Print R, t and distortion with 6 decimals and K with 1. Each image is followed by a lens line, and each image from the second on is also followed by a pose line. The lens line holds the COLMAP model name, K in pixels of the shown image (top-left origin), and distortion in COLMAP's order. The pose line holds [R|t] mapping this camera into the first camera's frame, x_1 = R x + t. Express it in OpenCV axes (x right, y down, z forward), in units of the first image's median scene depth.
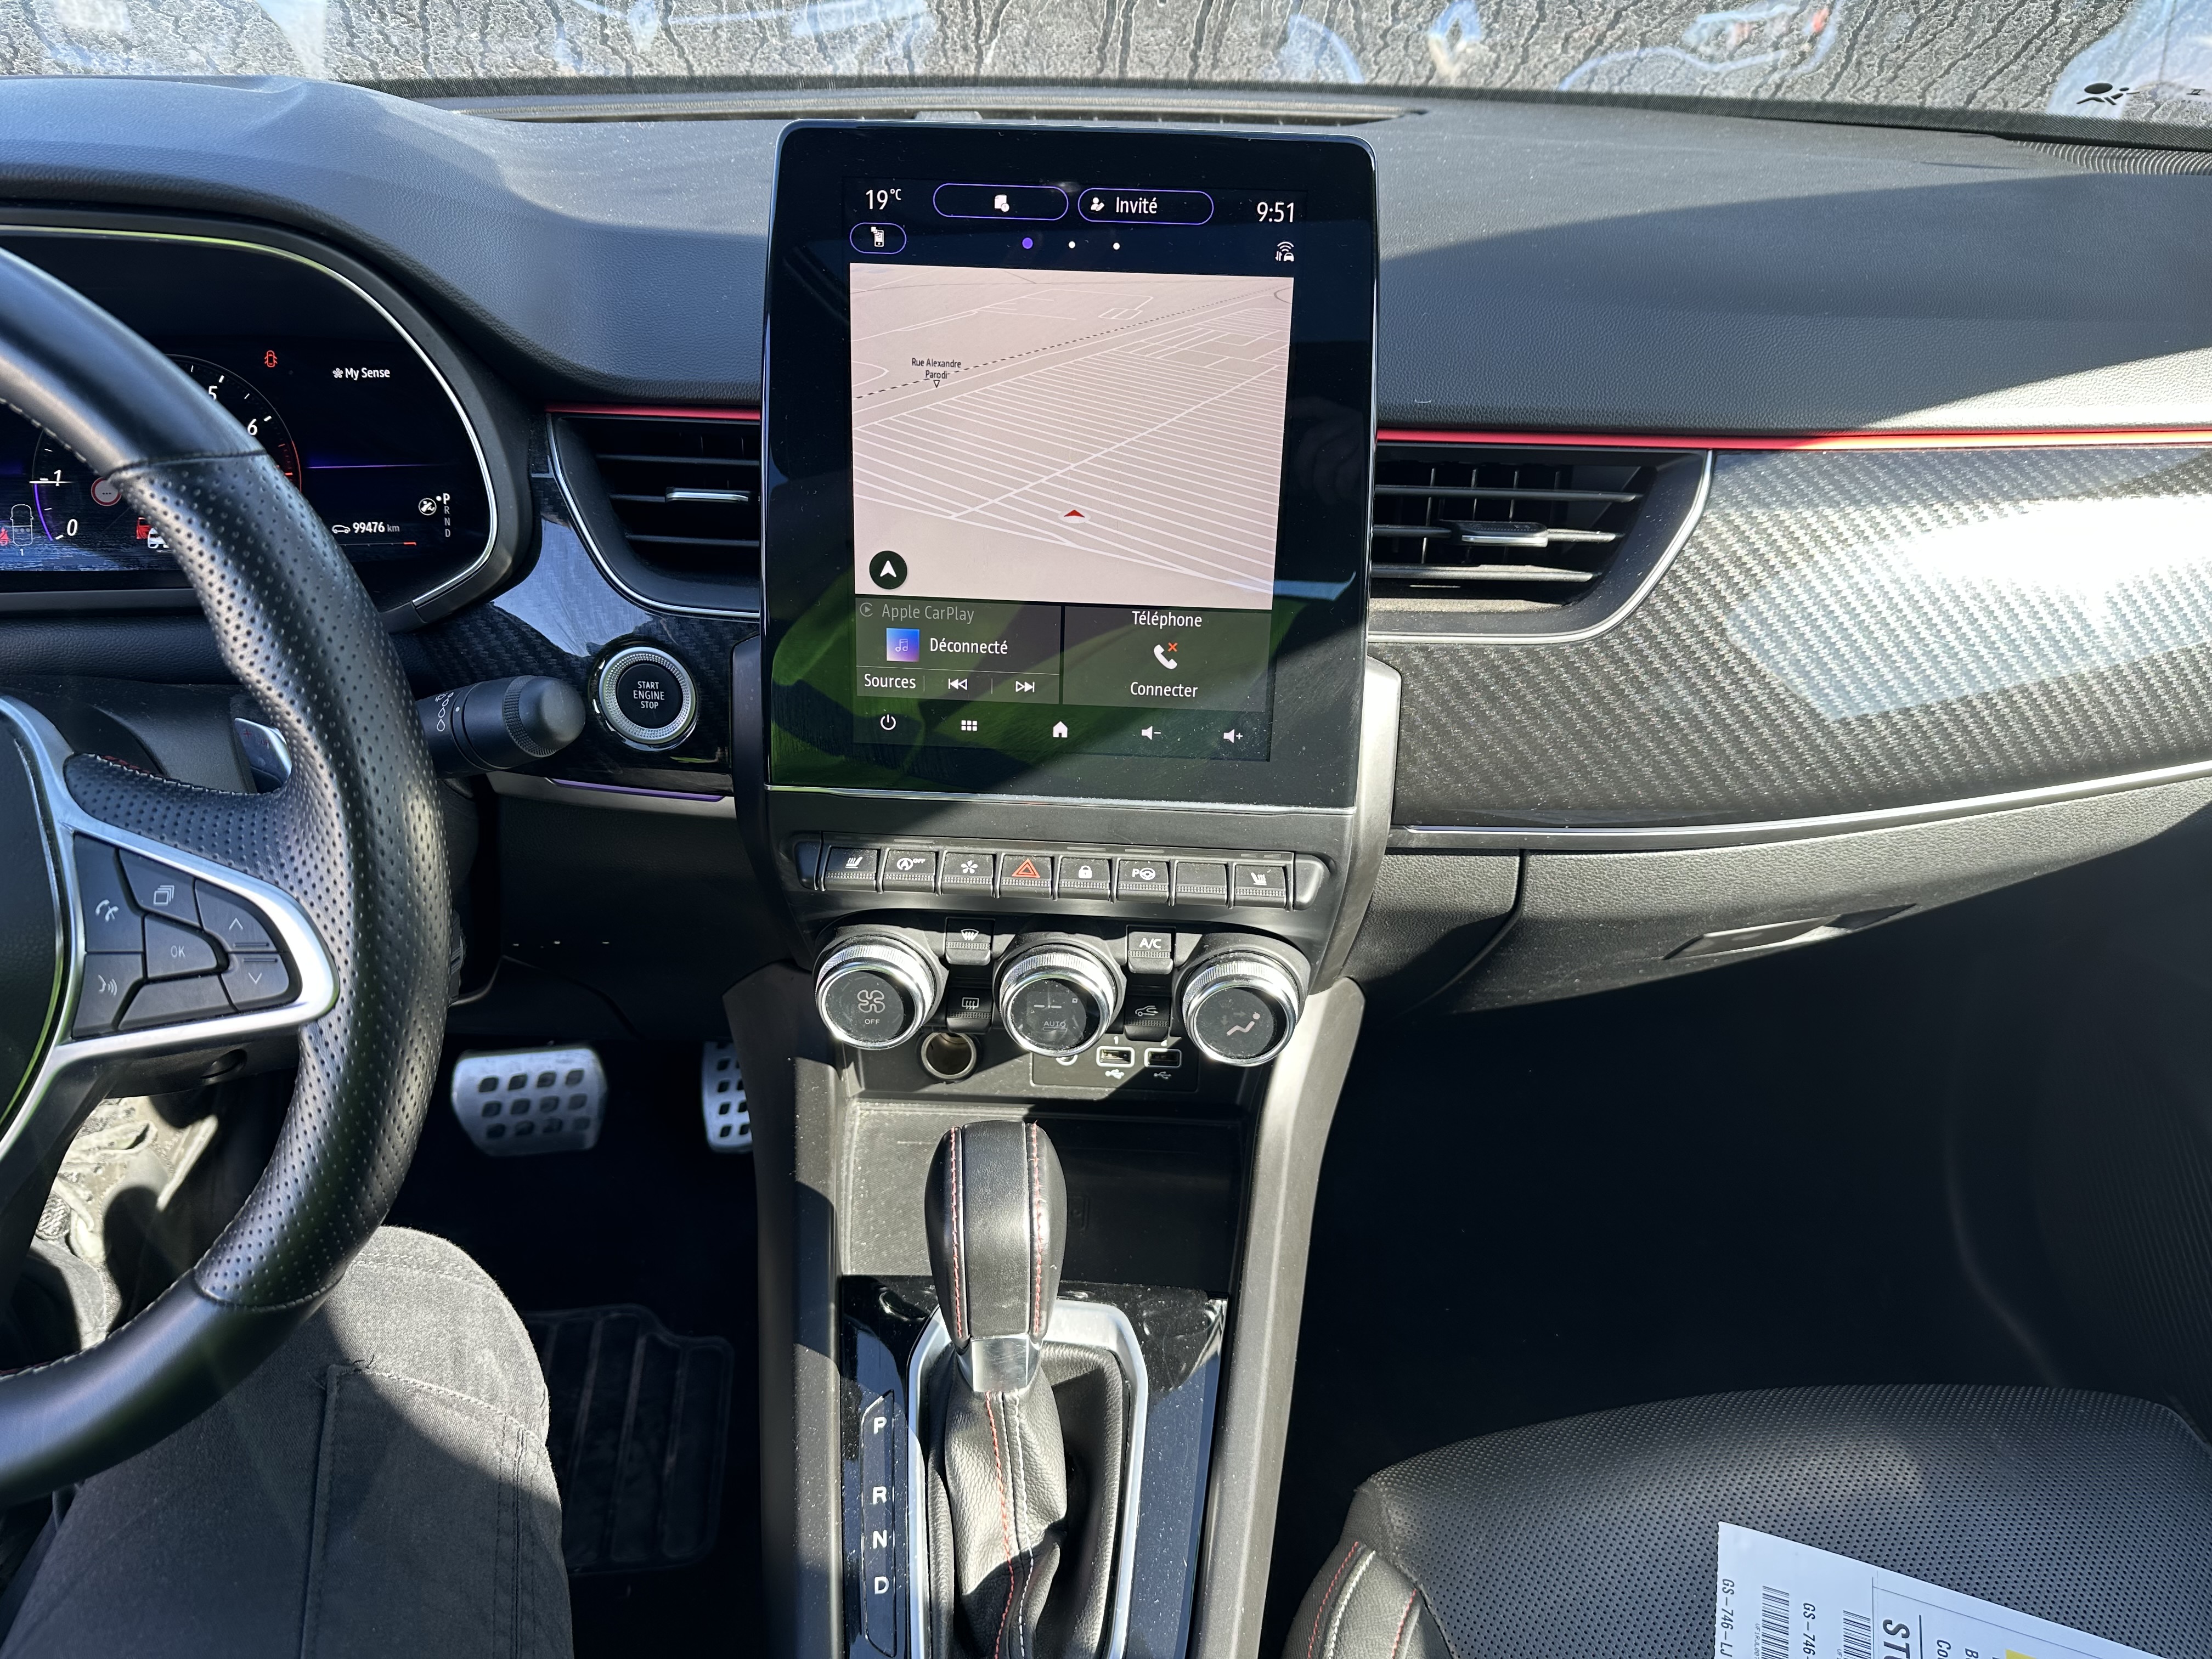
lens RADIAL K [[1563.7, 0, 1111.7], [0, 1563.7, 818.2], [0, 0, 1]] dist [0.061585, -0.085773]
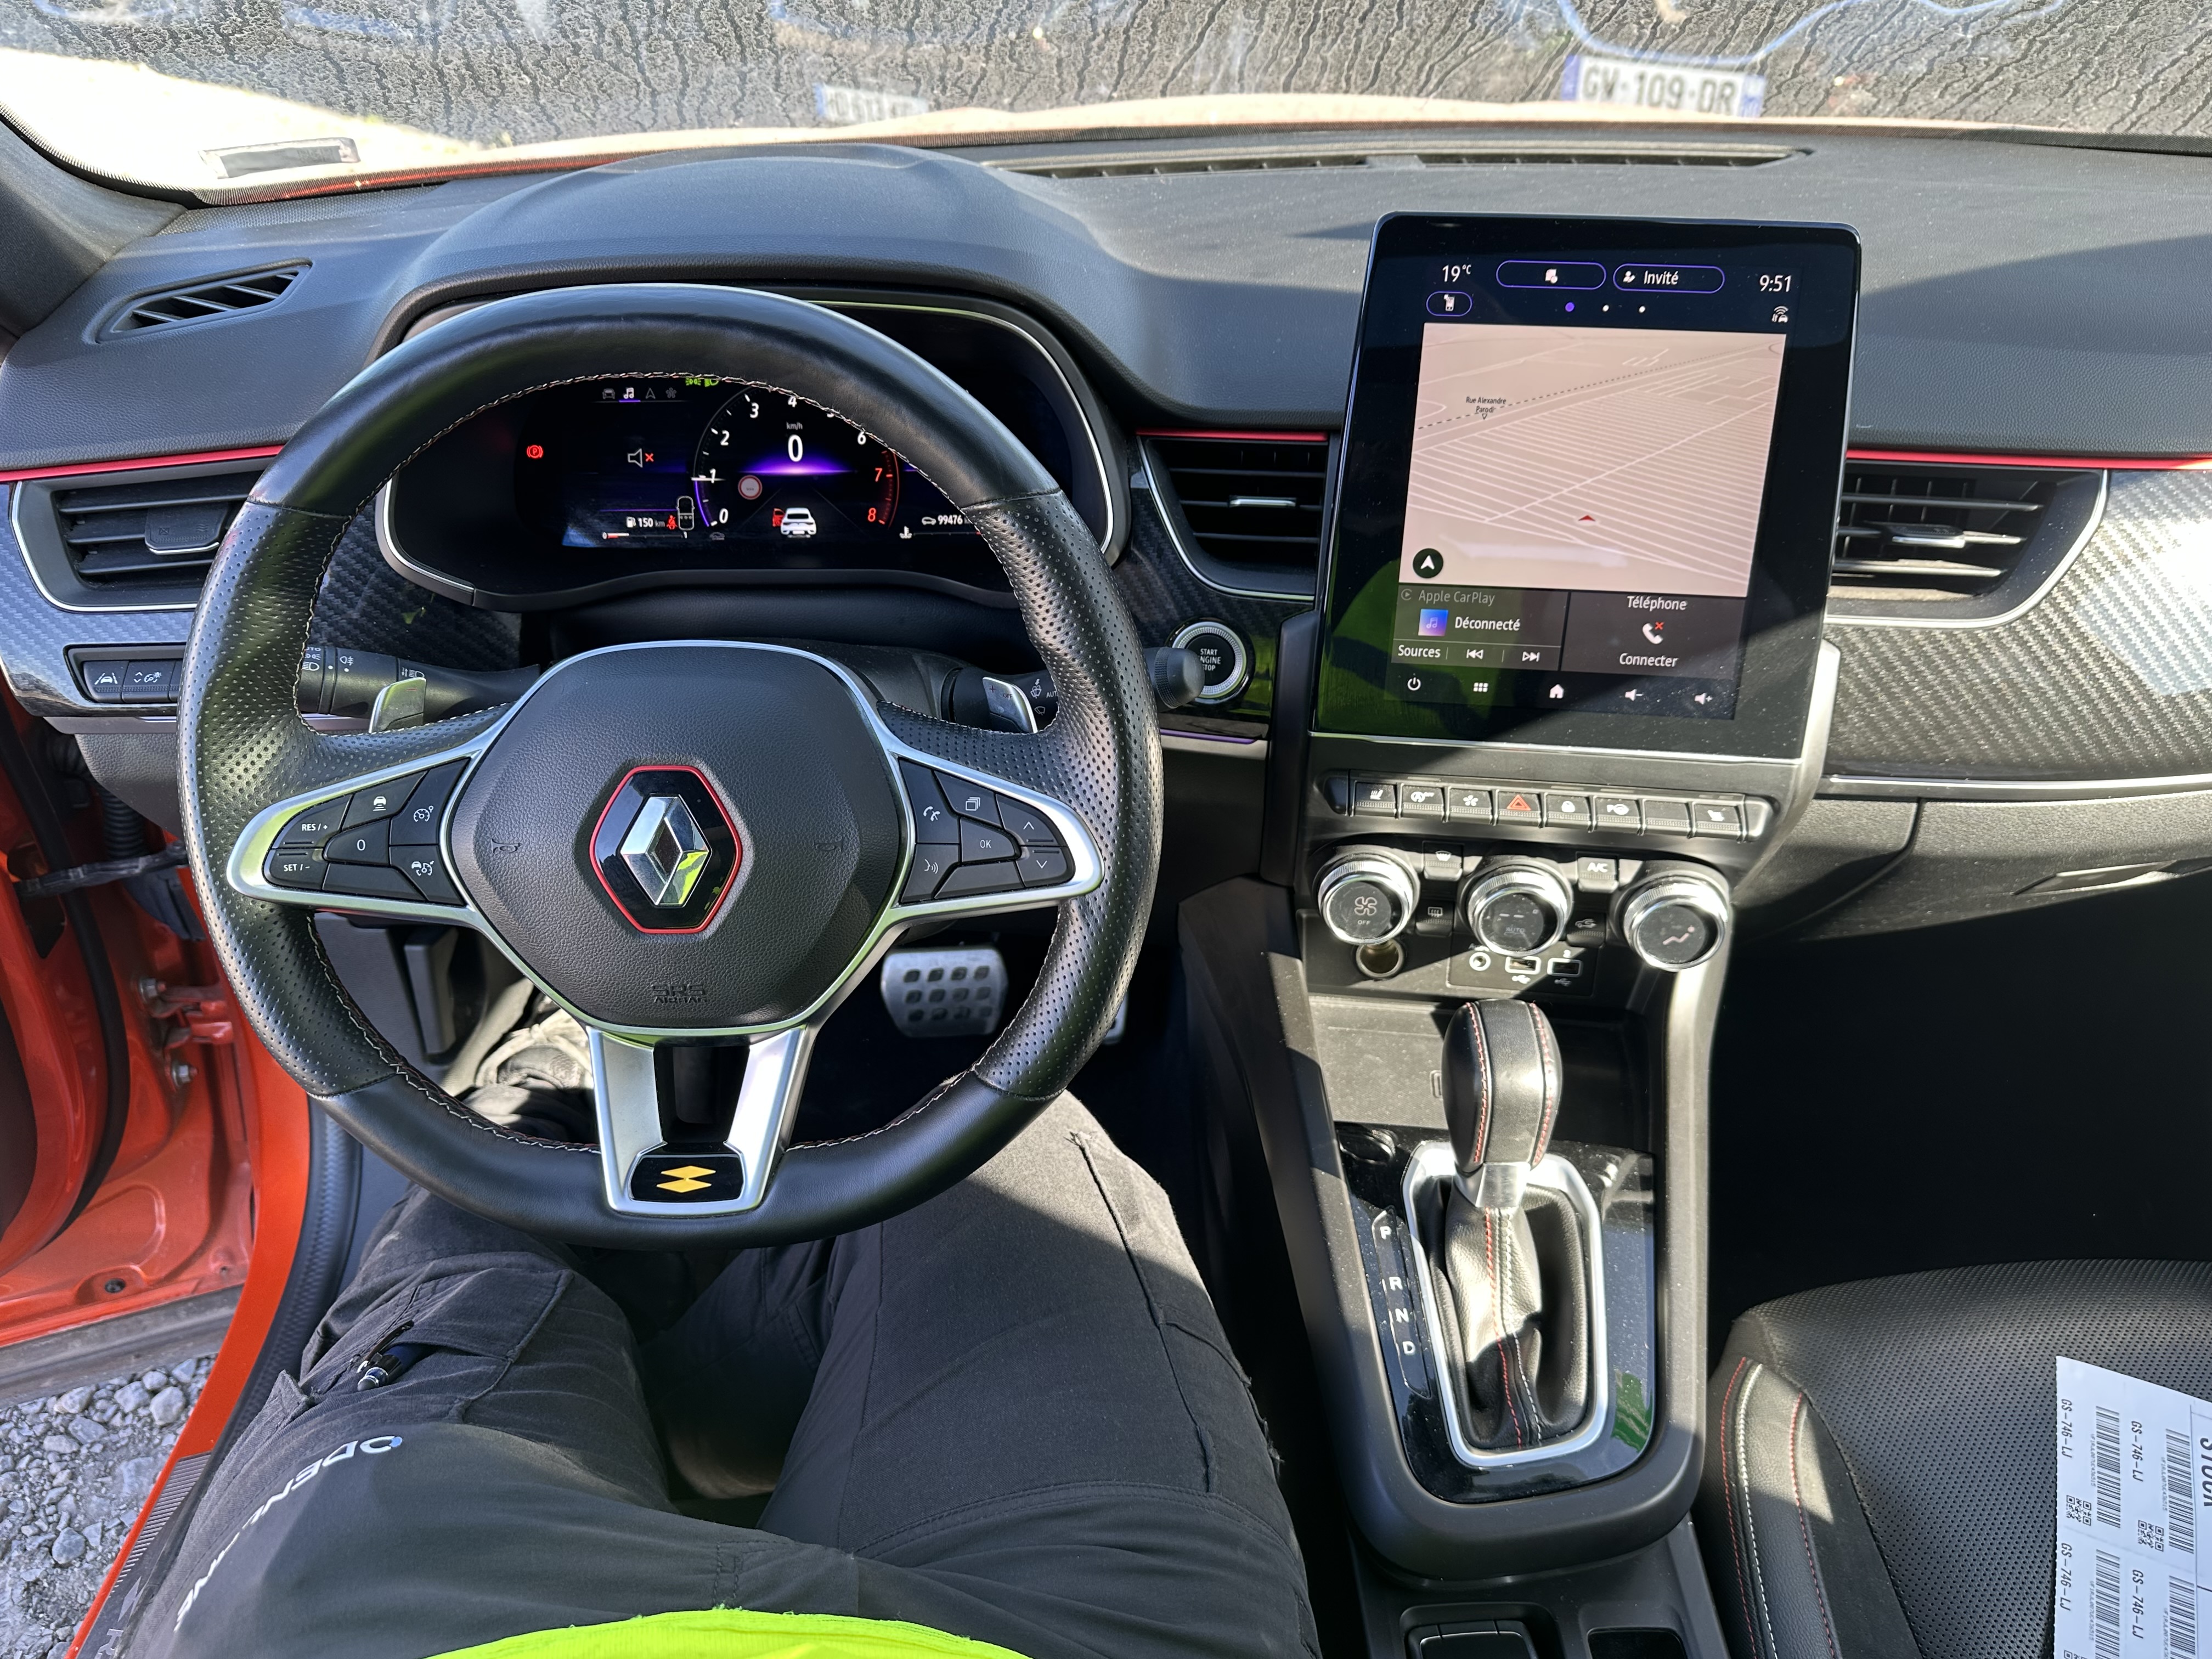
lens RADIAL K [[1577.7, 0, 1092.7], [0, 1577.7, 826.6], [0, 0, 1]] dist [0.032071, -0.040297]
pose [[0.995645, 0.027103, -0.089196, -0.277612], [-0.023354, 0.998810, 0.042808, 0.005080], [0.090250, -0.040538, 0.995094, -0.286032]]
